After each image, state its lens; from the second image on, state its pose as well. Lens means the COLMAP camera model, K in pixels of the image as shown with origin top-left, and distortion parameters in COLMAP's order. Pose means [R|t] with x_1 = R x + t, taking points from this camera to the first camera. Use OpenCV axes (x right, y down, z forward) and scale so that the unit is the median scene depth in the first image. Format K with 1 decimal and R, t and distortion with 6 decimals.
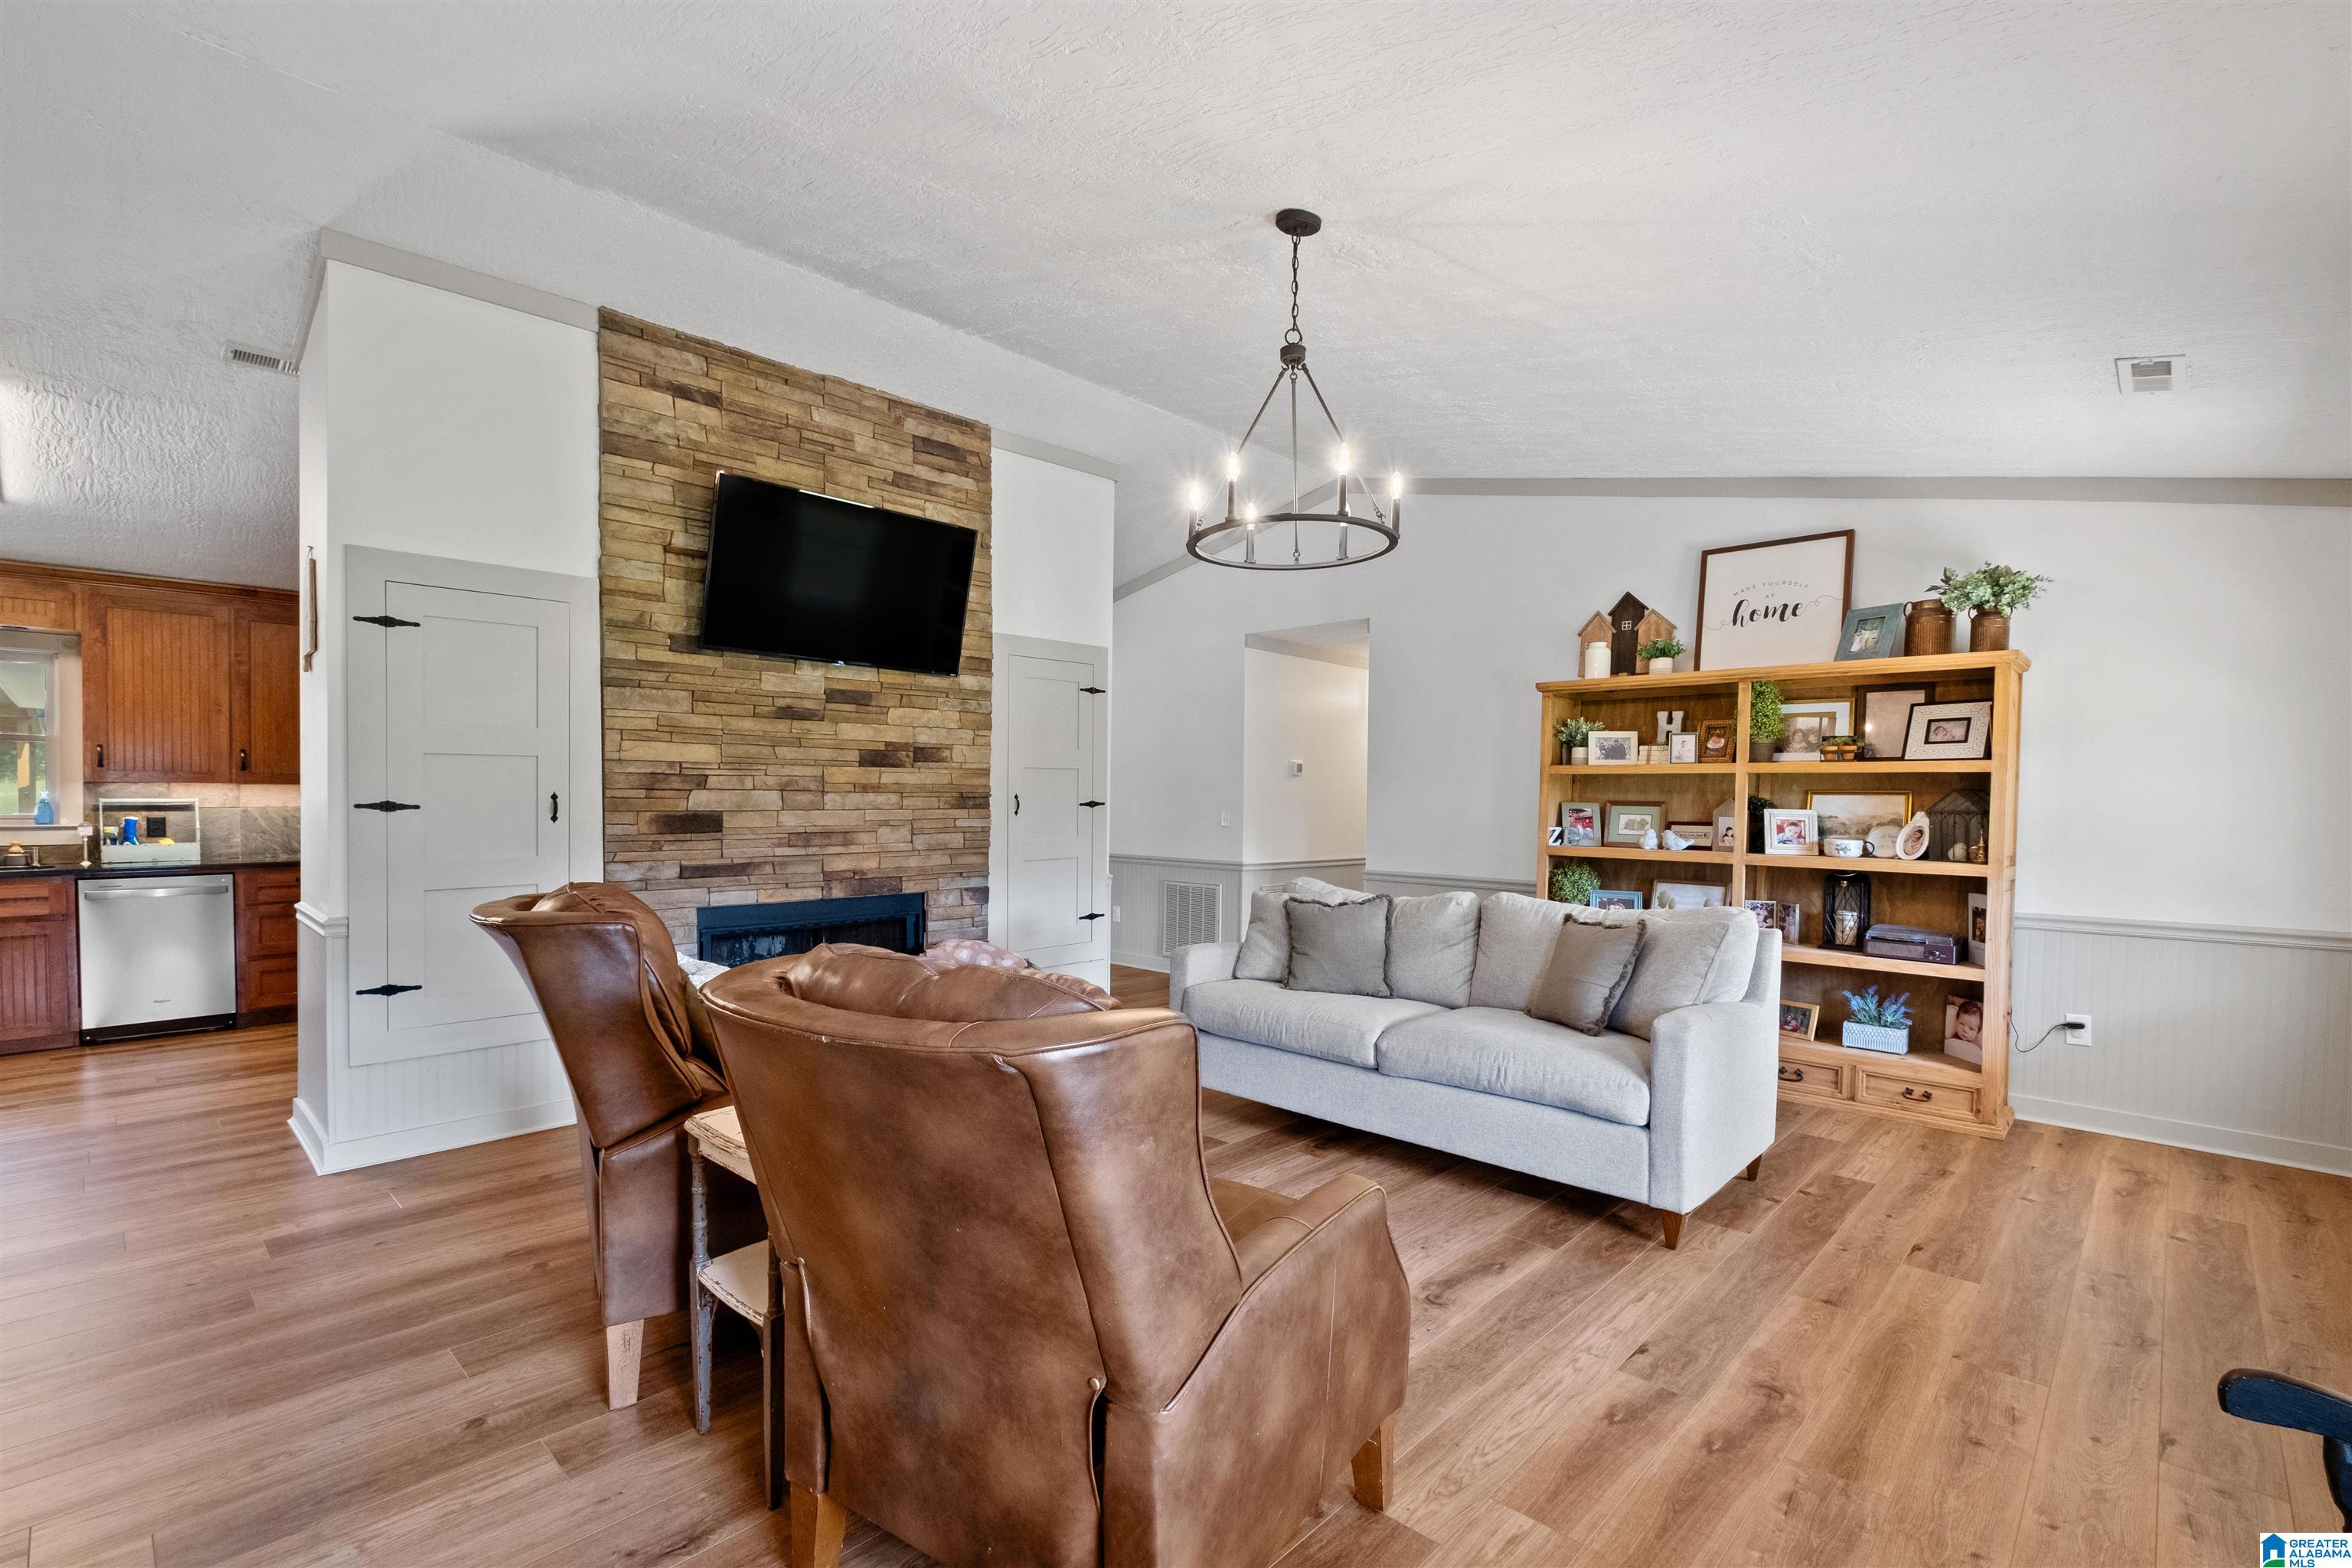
lens RADIAL K [[1046.7, 0, 1175.3], [0, 1046.7, 819.4], [0, 0, 1]] dist [0.003957, 0.000107]
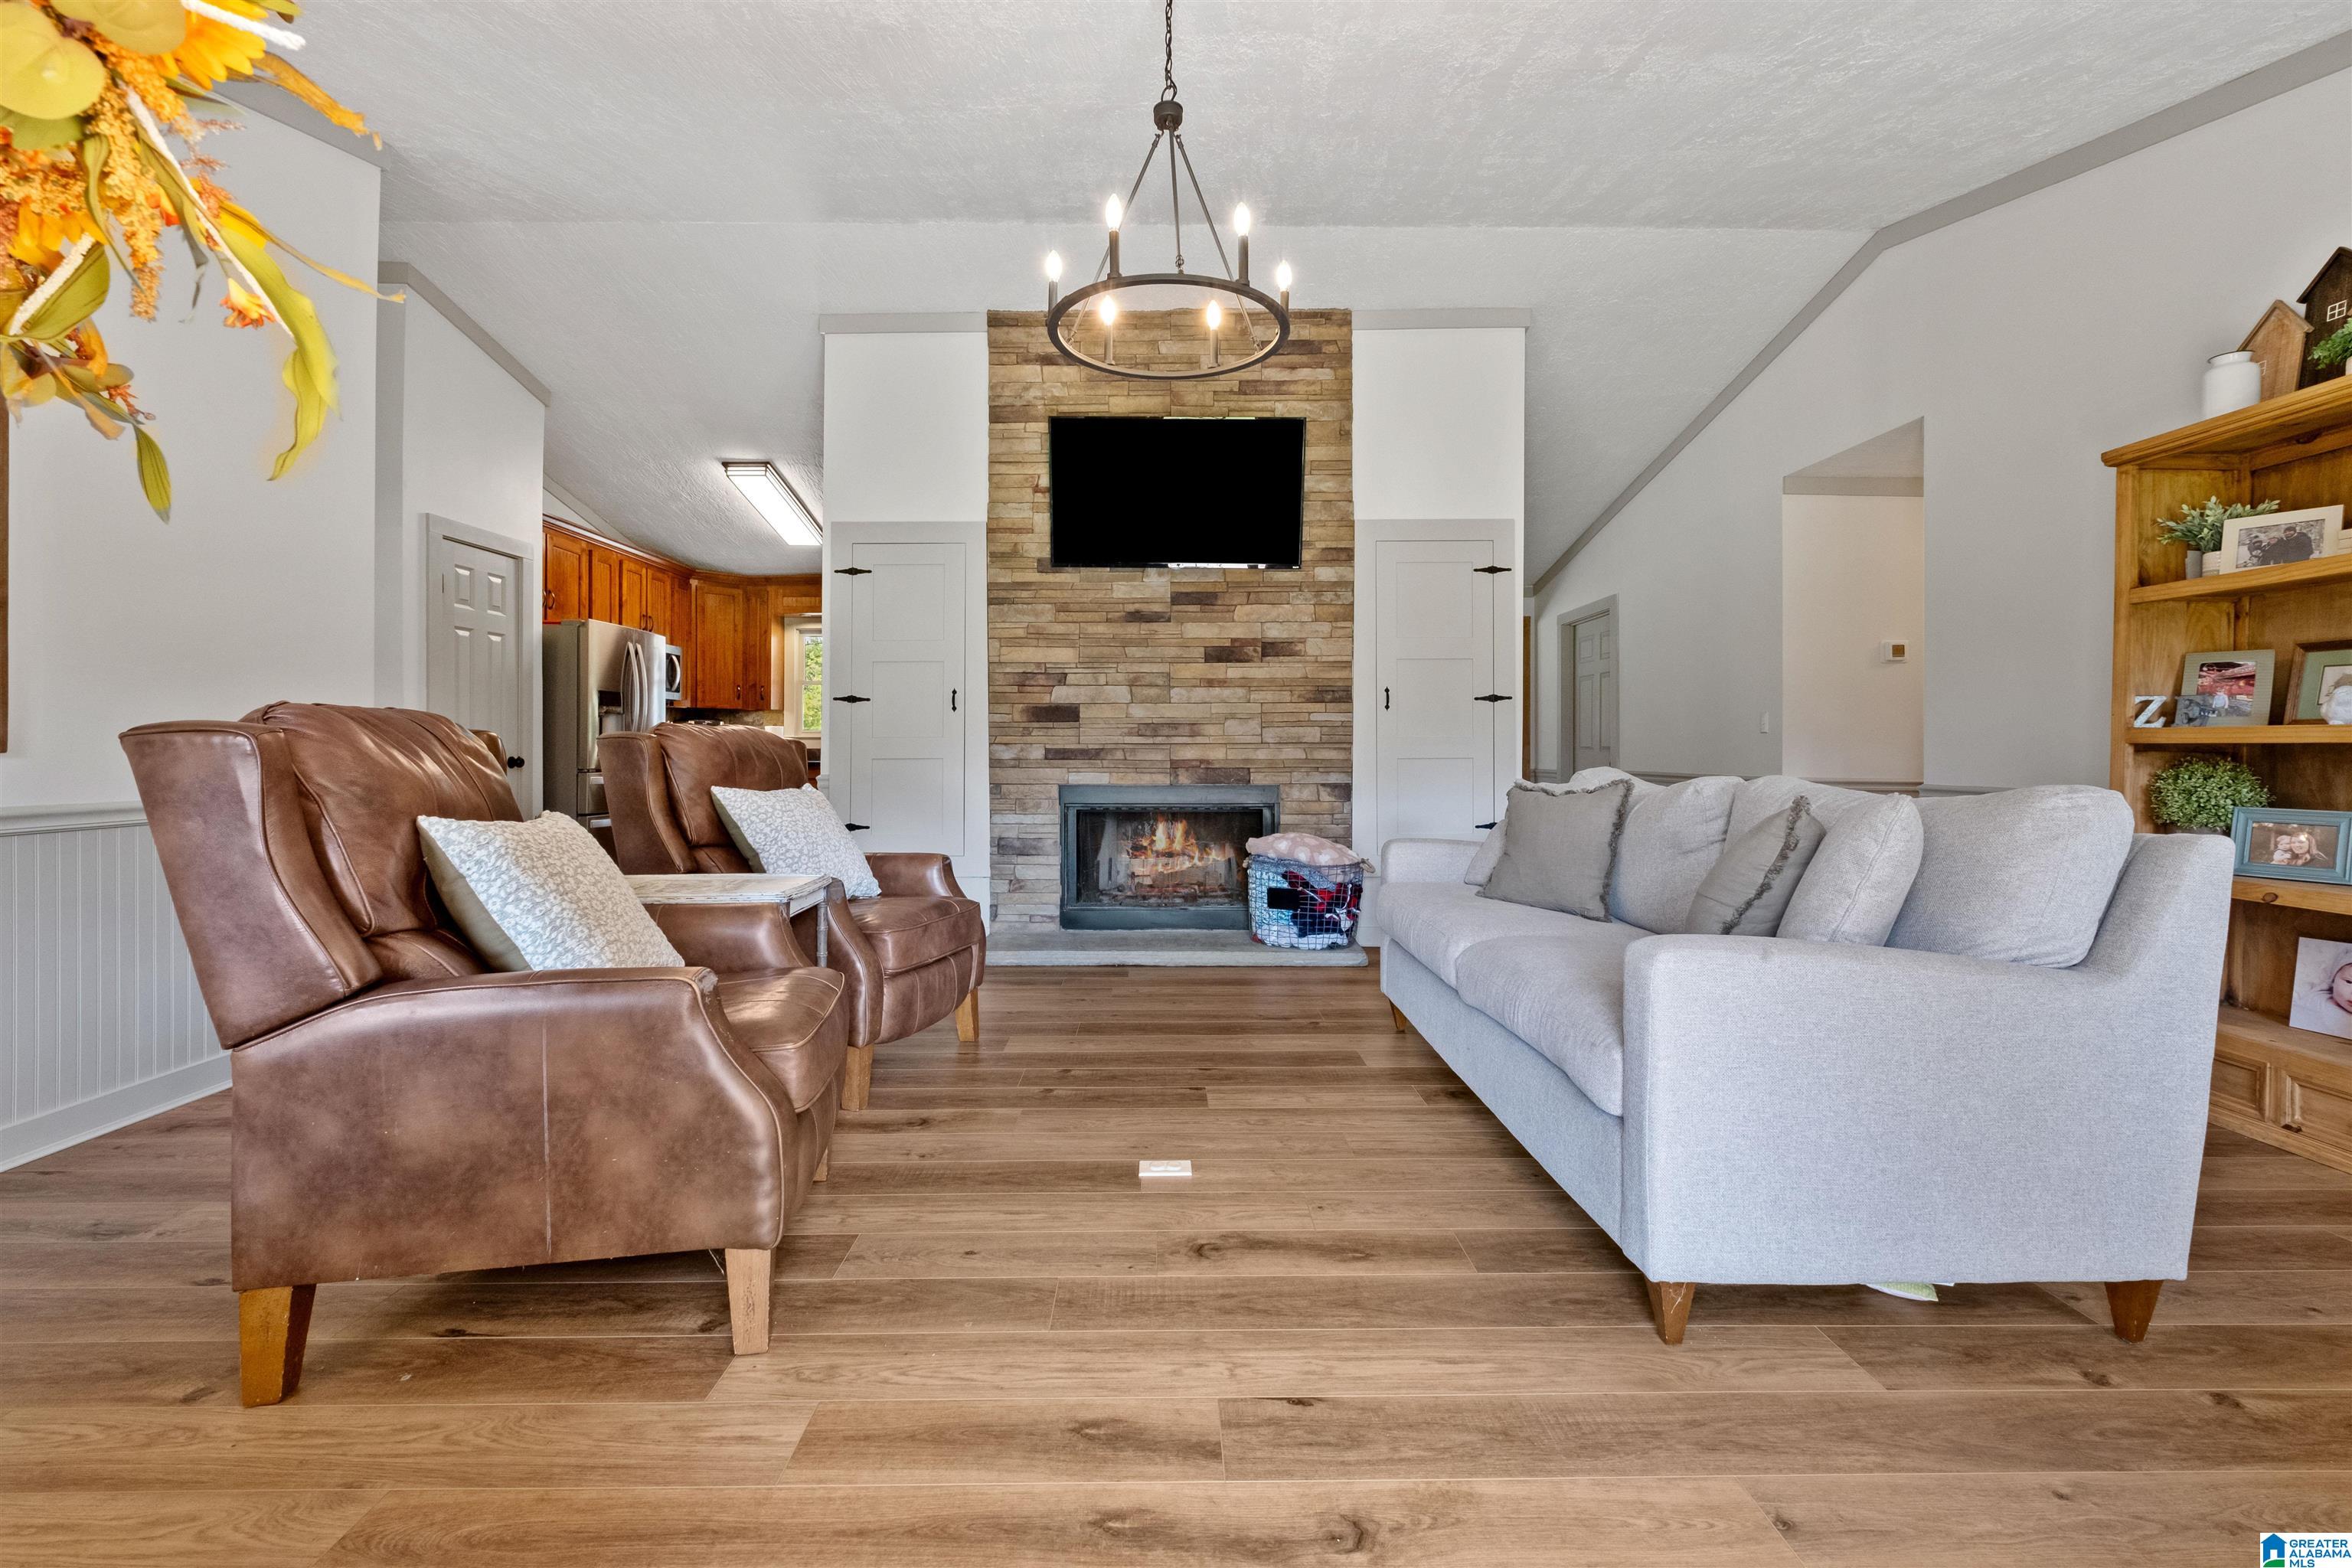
lens RADIAL K [[1028.0, 0, 1175.2], [0, 1028.0, 743.1], [0, 0, 1]] dist [-0.001123, -0.000298]
pose [[0.702429, -0.010091, -0.711683, 0.440192], [-0.011798, 0.999597, -0.025817, 0.061637], [0.711656, 0.026531, 0.702026, 0.255245]]
